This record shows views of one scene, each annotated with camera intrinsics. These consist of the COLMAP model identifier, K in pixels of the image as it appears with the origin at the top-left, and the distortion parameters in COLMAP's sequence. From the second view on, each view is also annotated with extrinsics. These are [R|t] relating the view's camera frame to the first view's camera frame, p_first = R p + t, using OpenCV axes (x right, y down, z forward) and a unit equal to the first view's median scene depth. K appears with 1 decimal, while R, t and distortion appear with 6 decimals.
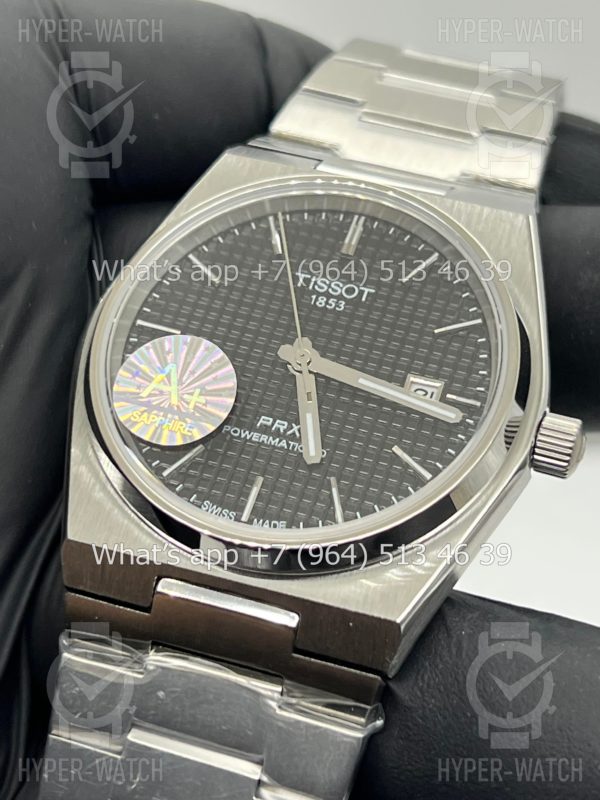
lens RADIAL K [[1866.4, 0, 302.4], [0, 1866.4, 400.4], [0, 0, 1]] dist [0.129352, 0.000000]
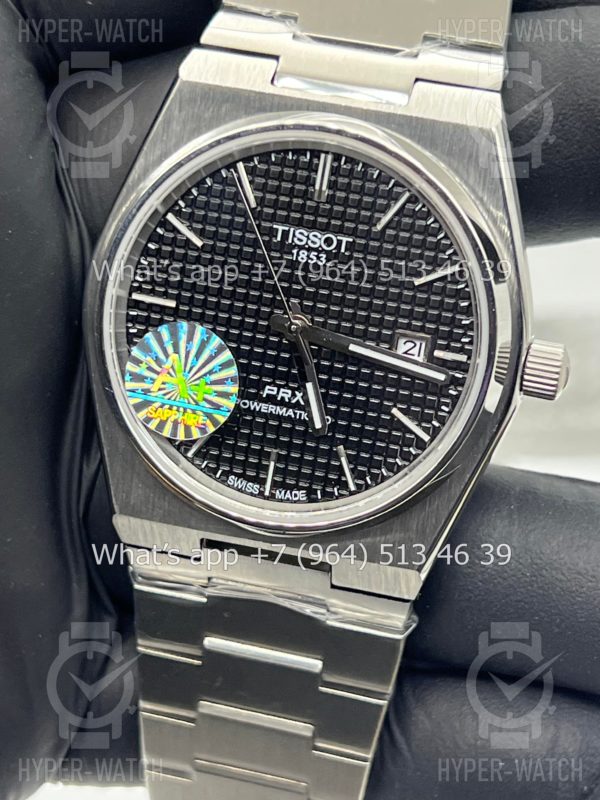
lens RADIAL K [[1866.4, 0, 313.3], [0, 1866.4, 420.4], [0, 0, 1]] dist [0.129352, 0.000000]
pose [[0.981929, -0.139136, -0.128284, 0.137398], [0.185784, 0.837824, 0.513357, -0.512664], [0.036053, -0.527913, 0.848533, 0.079724]]
